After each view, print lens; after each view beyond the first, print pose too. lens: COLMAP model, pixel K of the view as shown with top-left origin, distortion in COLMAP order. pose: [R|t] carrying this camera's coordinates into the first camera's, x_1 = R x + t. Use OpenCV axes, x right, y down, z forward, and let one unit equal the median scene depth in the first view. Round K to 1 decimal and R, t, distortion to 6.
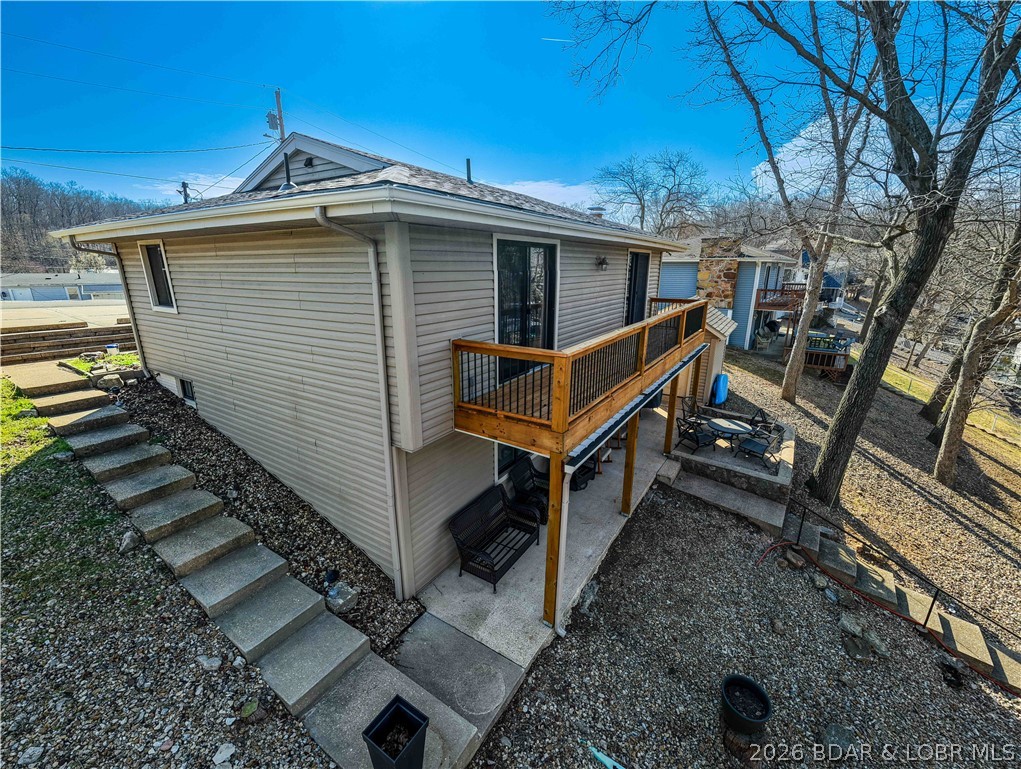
lens RADIAL K [[420.8, 0, 511.1], [0, 420.8, 375.5], [0, 0, 1]] dist [0.004462, 0.000485]
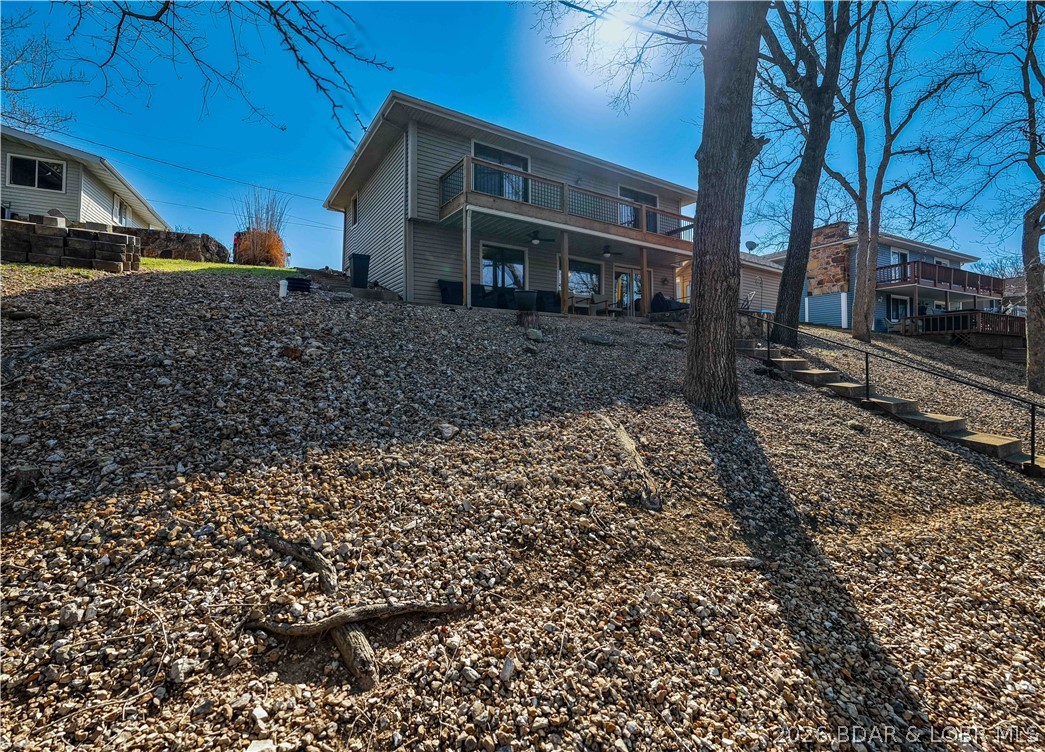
lens RADIAL K [[442.2, 0, 524.8], [0, 442.2, 348.2], [0, 0, 1]] dist [-0.012178, 0.008843]
pose [[0.919242, -0.019286, -0.393220, 0.935777], [-0.092346, 0.960371, -0.262982, 1.129602], [0.382709, 0.278057, 0.881033, -0.475291]]
